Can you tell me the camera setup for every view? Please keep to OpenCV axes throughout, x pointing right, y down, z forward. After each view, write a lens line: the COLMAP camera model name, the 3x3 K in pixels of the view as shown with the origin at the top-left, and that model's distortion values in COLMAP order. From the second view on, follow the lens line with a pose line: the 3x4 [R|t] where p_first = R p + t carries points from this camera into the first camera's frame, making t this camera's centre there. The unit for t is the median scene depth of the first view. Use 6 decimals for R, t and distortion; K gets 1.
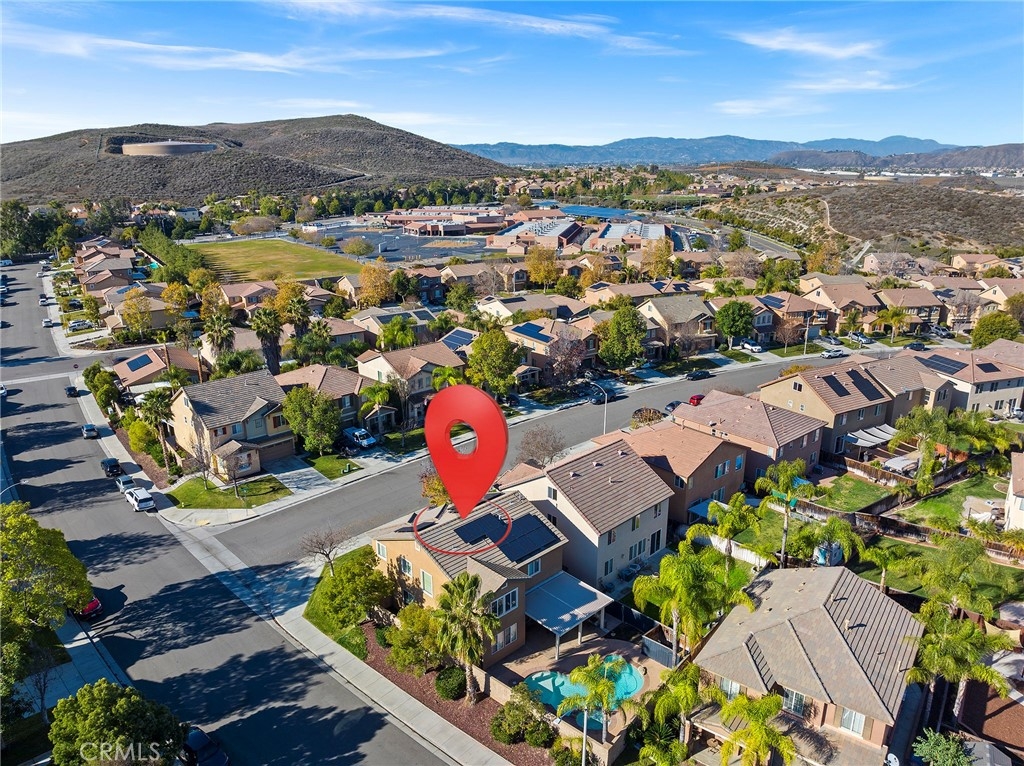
lens RADIAL K [[722.9, 0, 514.8], [0, 722.9, 371.4], [0, 0, 1]] dist [-0.034592, -0.004259]
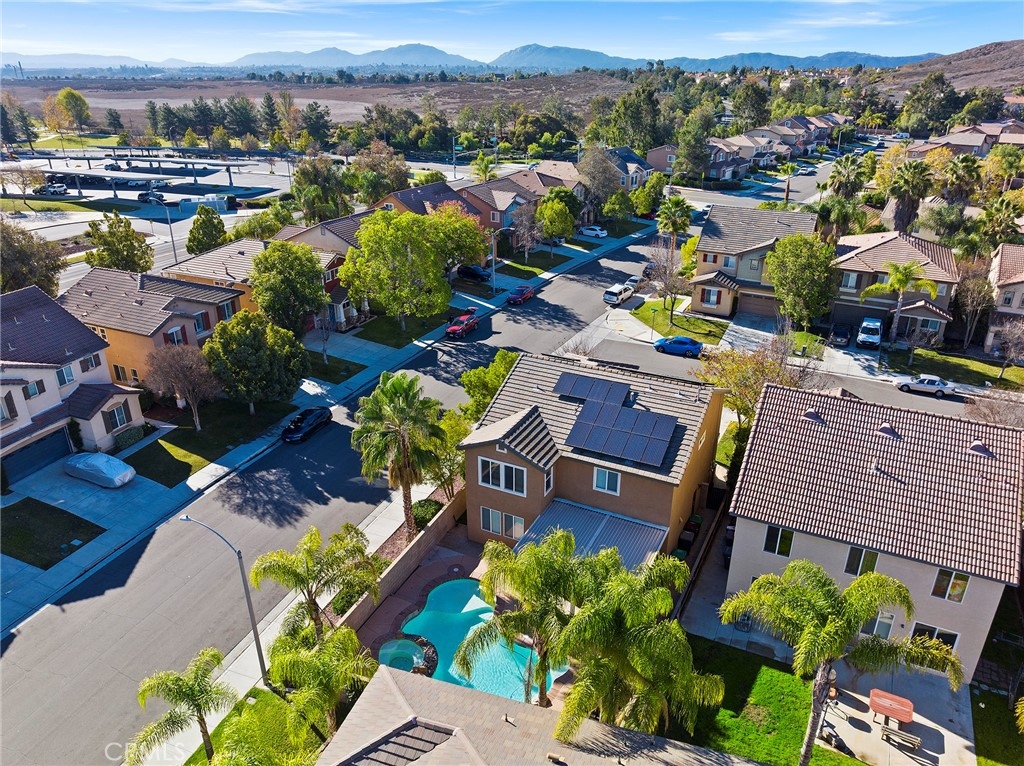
lens RADIAL K [[722.9, 0, 514.8], [0, 722.9, 371.4], [0, 0, 1]] dist [-0.034592, -0.004259]
pose [[0.322006, 0.377244, -0.868331, 0.480801], [-0.273232, 0.915186, 0.296276, 0.019409], [0.906452, 0.141854, 0.397771, 0.624314]]
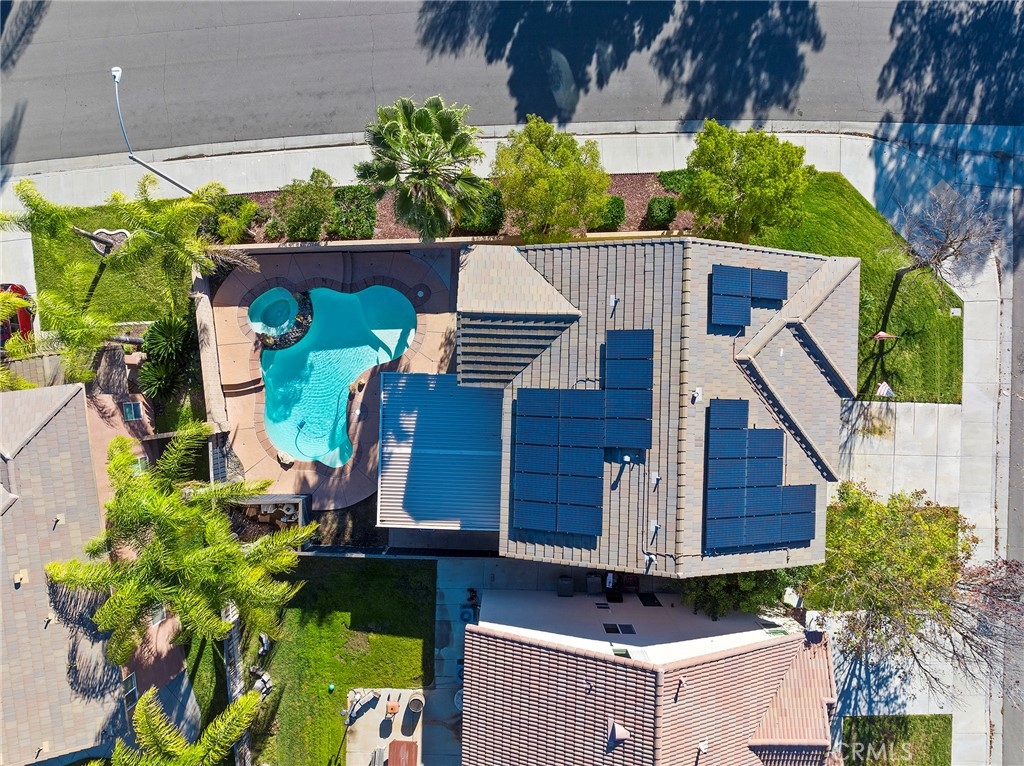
lens RADIAL K [[723.0, 0, 517.1], [0, 723.0, 381.4], [0, 0, 1]] dist [-0.056275, 0.028201]
pose [[-0.719500, 0.694296, -0.016500, 0.001925], [-0.216005, -0.201139, 0.955450, -0.159662], [0.660046, 0.691011, 0.294691, 0.781066]]
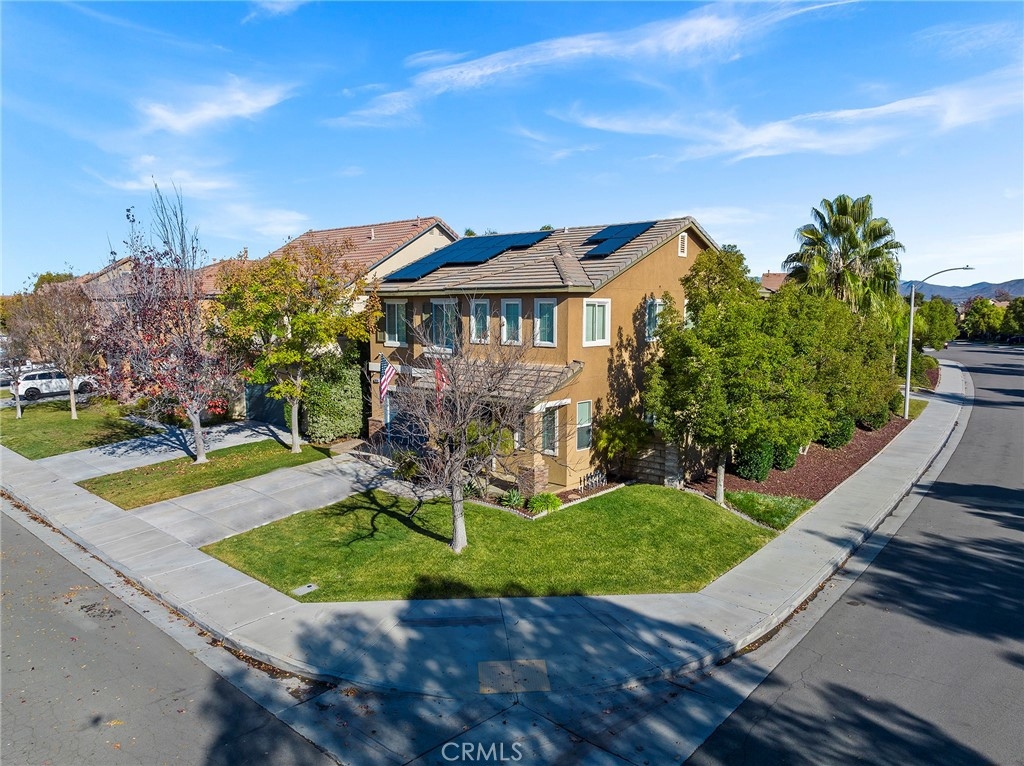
lens RADIAL K [[723.0, 0, 517.1], [0, 723.0, 381.4], [0, 0, 1]] dist [-0.056275, 0.028201]
pose [[-0.077095, -0.103654, 0.991621, -0.536021], [0.285674, 0.950584, 0.121574, 0.217533], [-0.955221, 0.292653, -0.043674, 1.041339]]
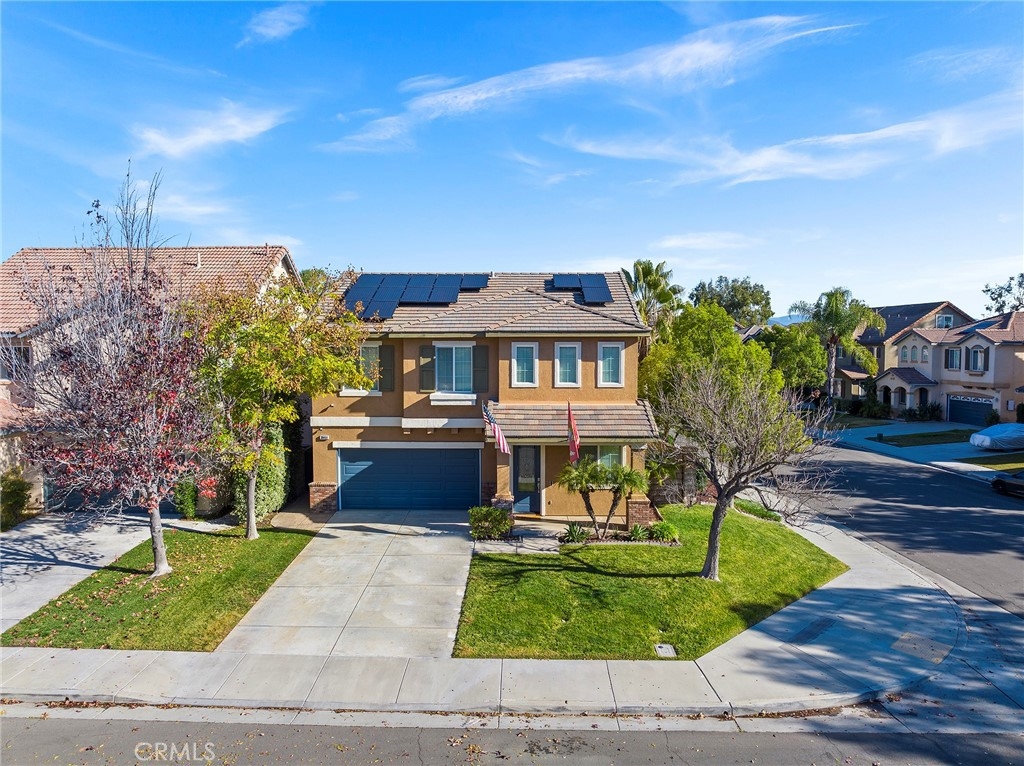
lens RADIAL K [[723.0, 0, 517.1], [0, 723.0, 381.4], [0, 0, 1]] dist [-0.056275, 0.028201]
pose [[-0.712078, -0.031664, 0.701386, -0.413956], [0.200571, 0.948178, 0.246434, 0.143544], [-0.672842, 0.316158, -0.668825, 1.289061]]
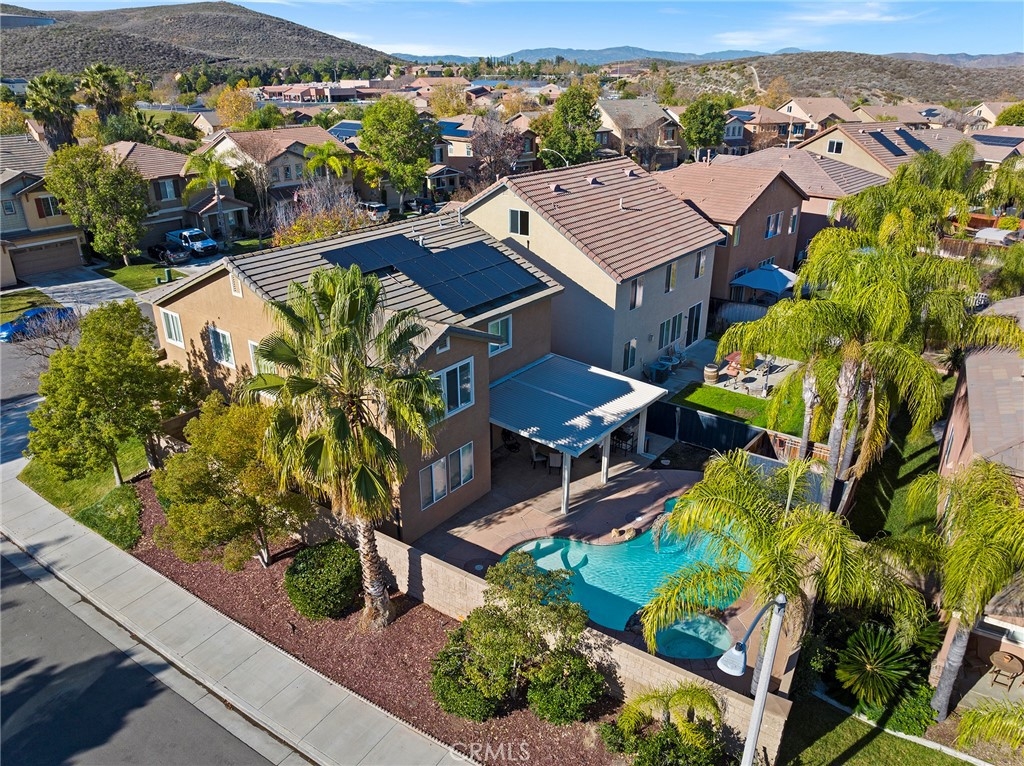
lens RADIAL K [[723.0, 0, 517.1], [0, 723.0, 381.4], [0, 0, 1]] dist [-0.056275, 0.028201]
pose [[0.990596, -0.050321, 0.127228, -0.022546], [0.034497, 0.991726, 0.123654, 0.229587], [-0.132398, -0.118102, 0.984136, 0.496945]]
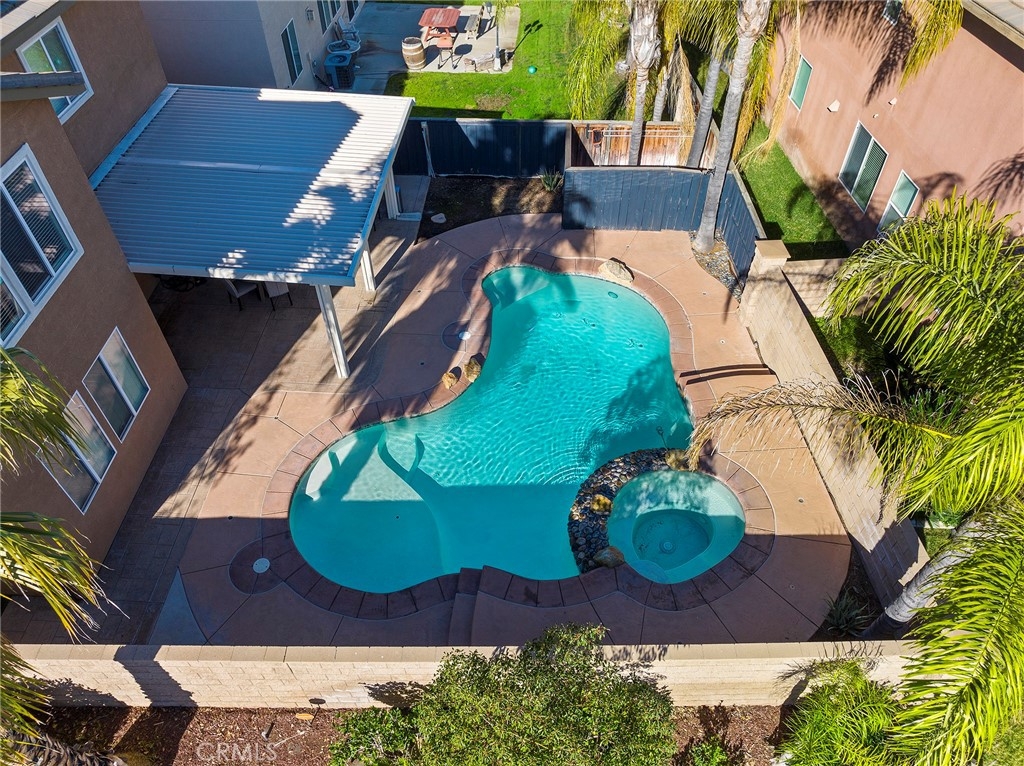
lens RADIAL K [[723.0, 0, 517.1], [0, 723.0, 381.4], [0, 0, 1]] dist [-0.056275, 0.028201]
pose [[0.739801, -0.490358, 0.460699, -0.012631], [0.186080, 0.807131, 0.560280, 0.239161], [-0.646582, -0.328769, 0.688362, 0.694364]]
